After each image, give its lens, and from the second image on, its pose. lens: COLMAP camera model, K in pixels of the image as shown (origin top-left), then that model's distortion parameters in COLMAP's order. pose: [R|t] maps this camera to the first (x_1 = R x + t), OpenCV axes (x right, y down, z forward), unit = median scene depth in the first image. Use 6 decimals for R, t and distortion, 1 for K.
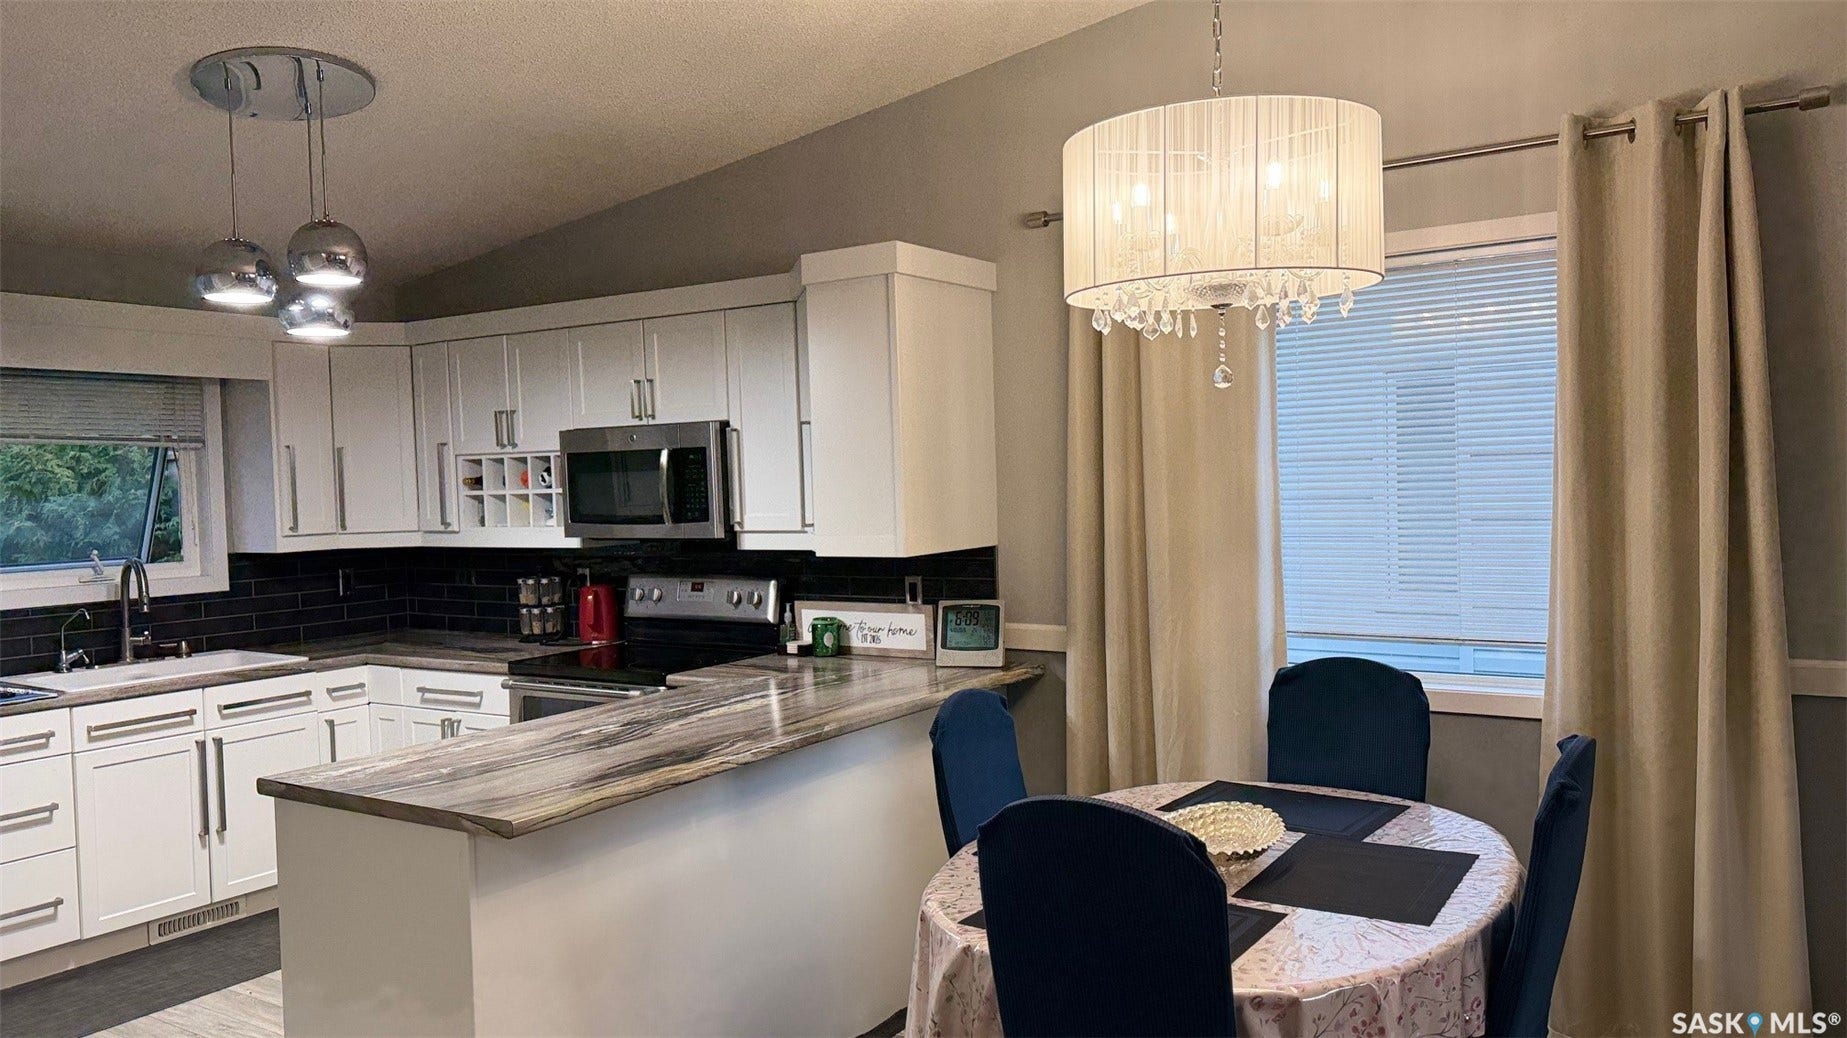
lens RADIAL K [[1295.5, 0, 958.0], [0, 1295.5, 515.9], [0, 0, 1]] dist [0.067971, -0.100899]
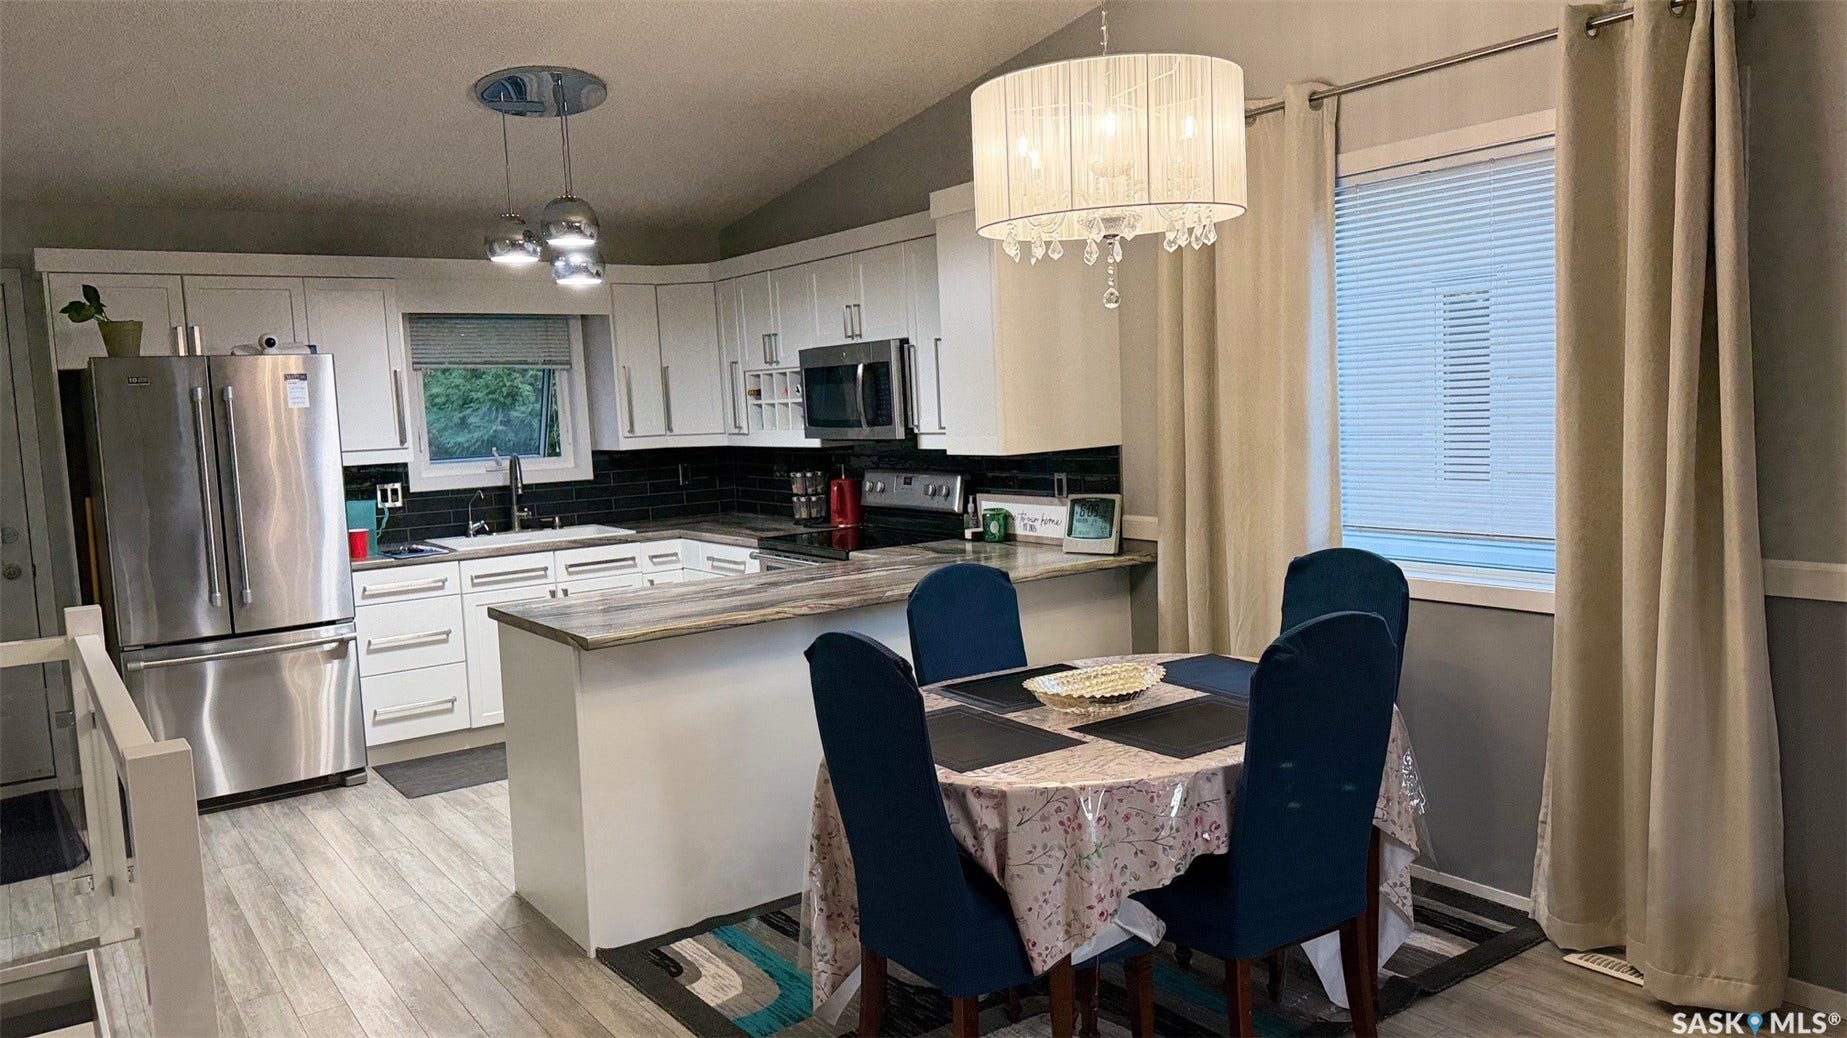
lens RADIAL K [[1305.5, 0, 954.1], [0, 1305.5, 522.1], [0, 0, 1]] dist [0.102735, -0.198724]
pose [[0.929338, 0.023284, -0.368496, 0.288955], [0.005900, 0.996946, 0.077875, 0.000256], [0.369184, -0.074546, 0.926362, -0.085836]]
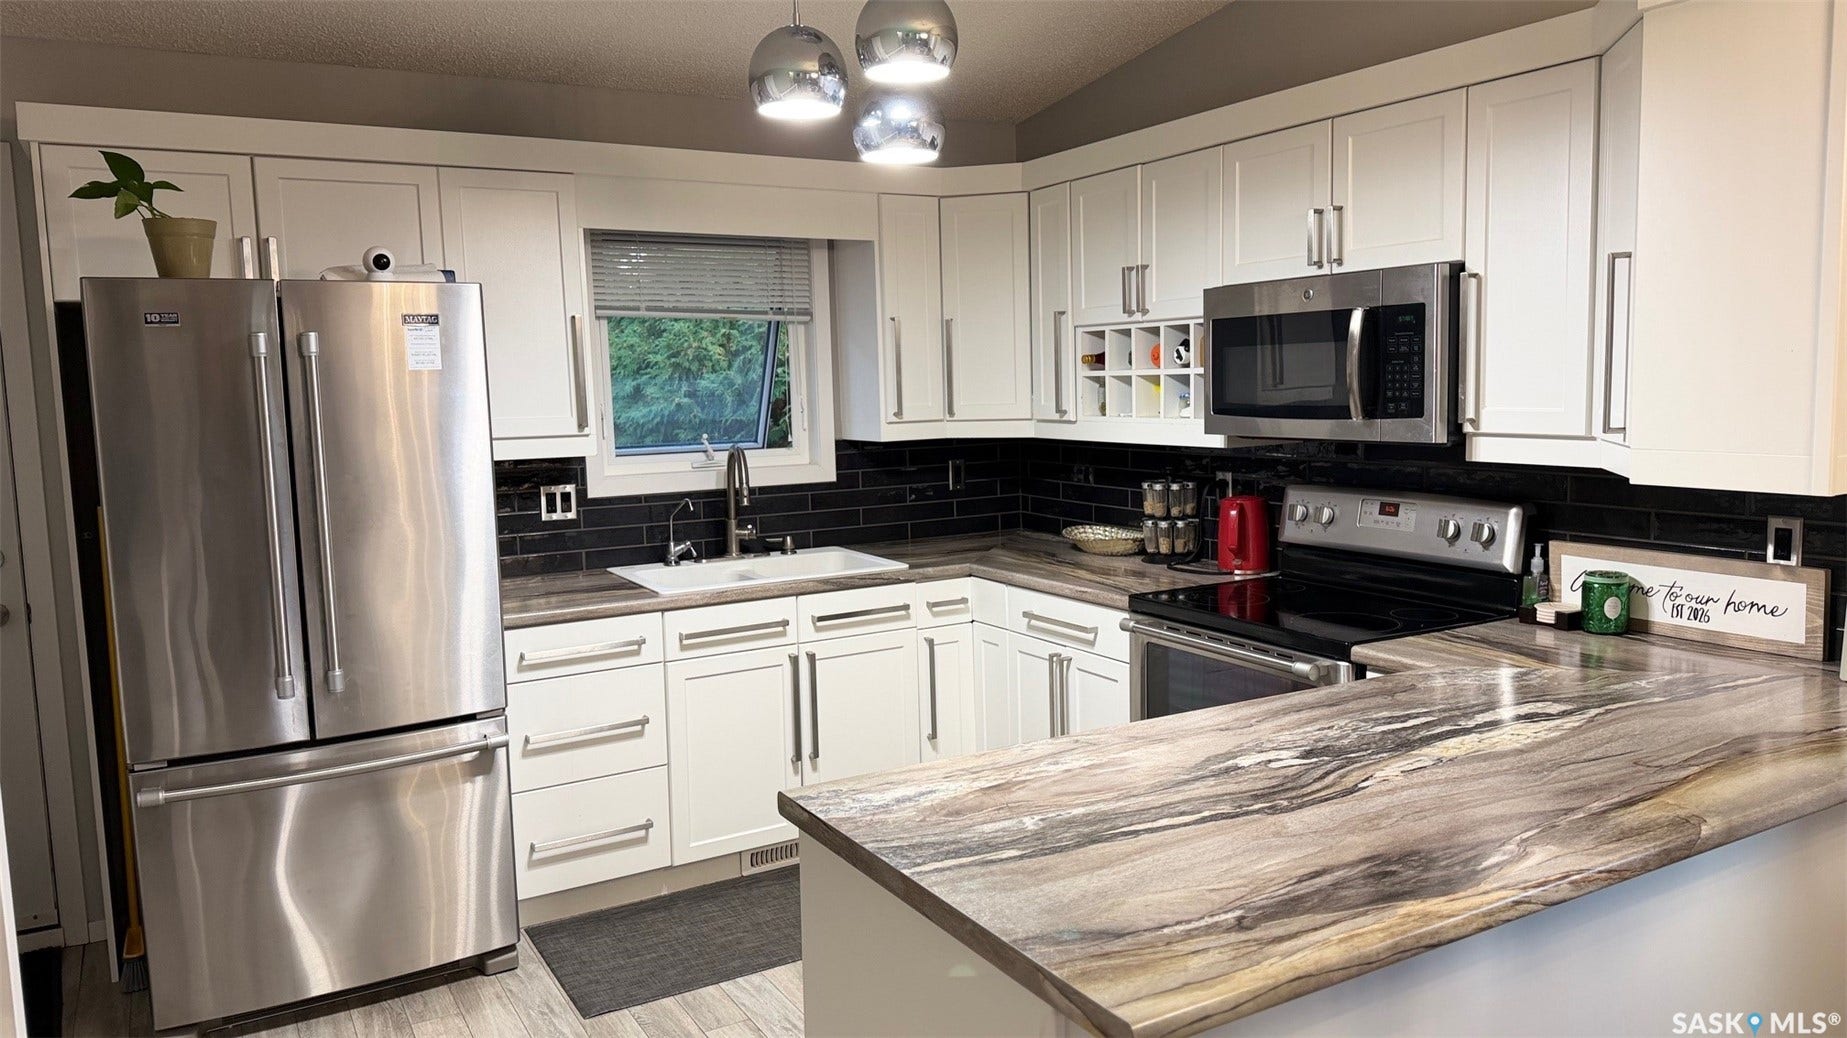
lens RADIAL K [[1290.8, 0, 925.0], [0, 1290.8, 514.4], [0, 0, 1]] dist [0.114906, -0.188756]
pose [[0.882261, 0.056762, -0.467326, -0.097238], [-0.013507, 0.995348, 0.095395, -0.006508], [0.470567, -0.077851, 0.878923, 0.278264]]
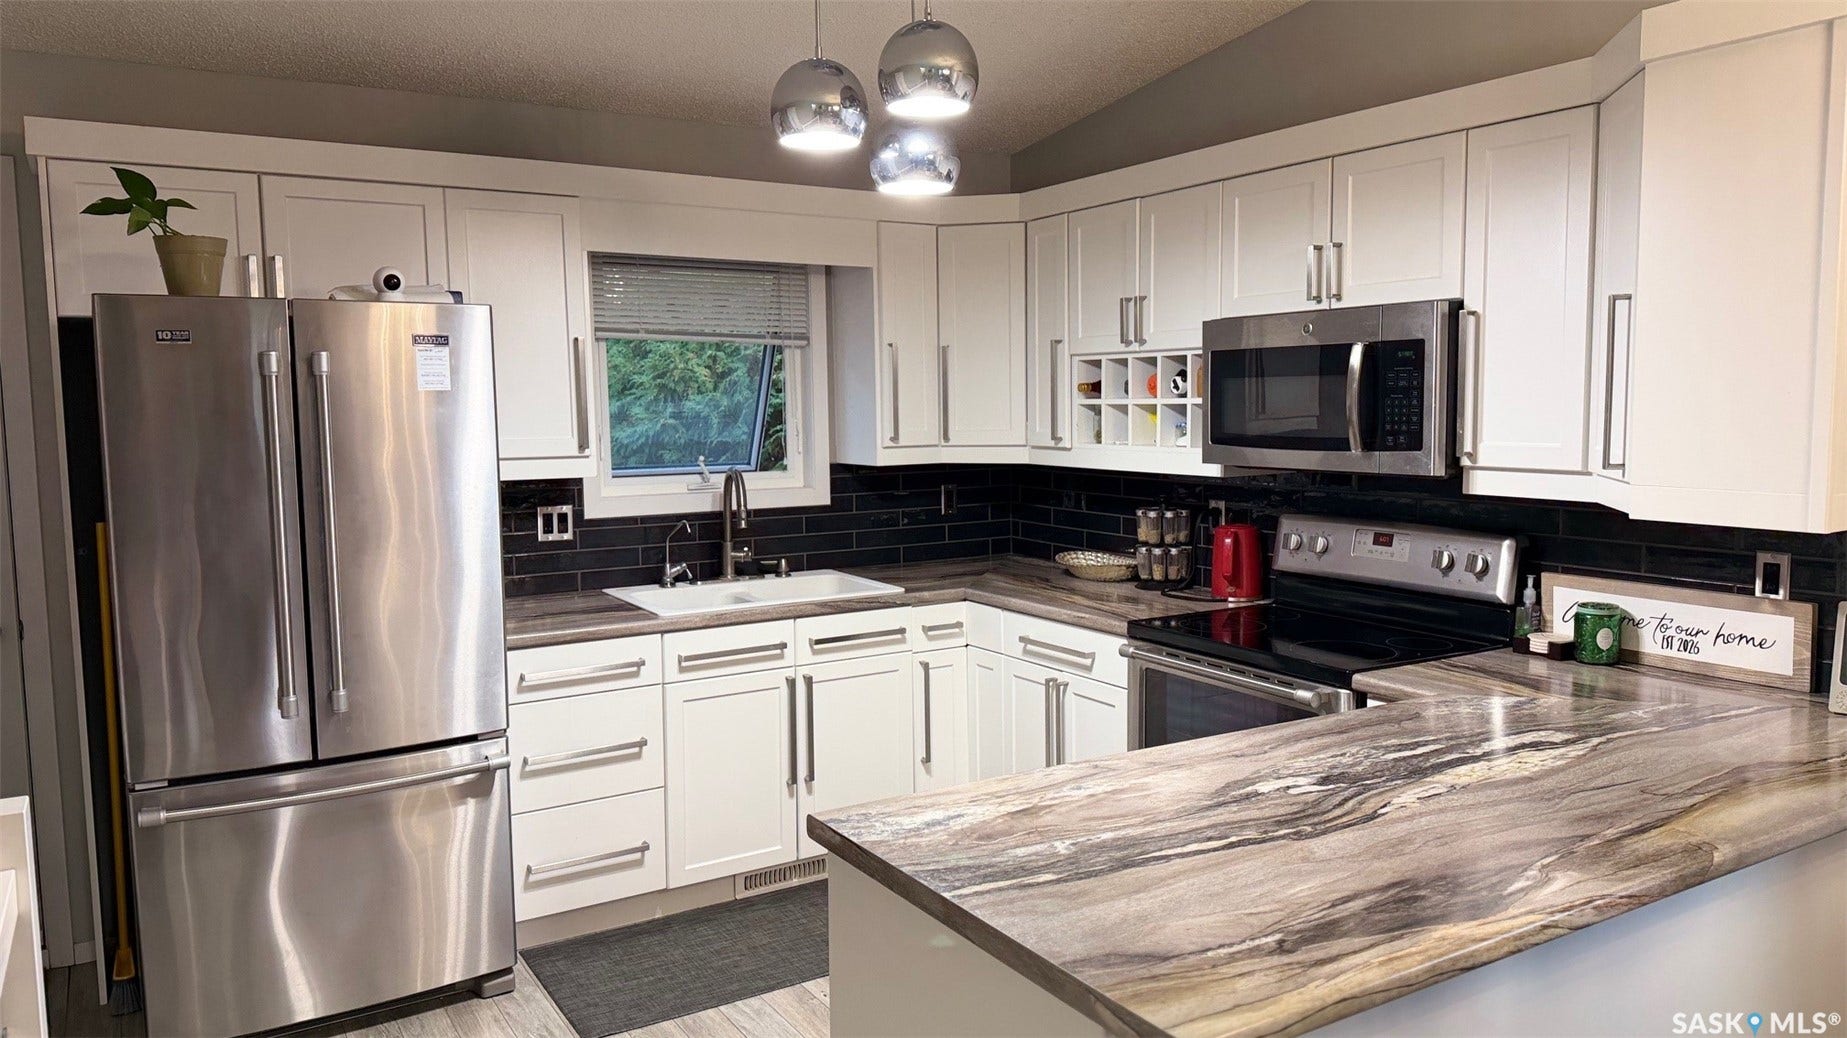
lens RADIAL K [[1290.8, 0, 925.0], [0, 1290.8, 514.4], [0, 0, 1]] dist [0.114906, -0.188756]
pose [[0.893697, 0.058762, -0.444807, -0.113114], [-0.026798, 0.996608, 0.077816, -0.008393], [0.447870, -0.057624, 0.892240, 0.262059]]
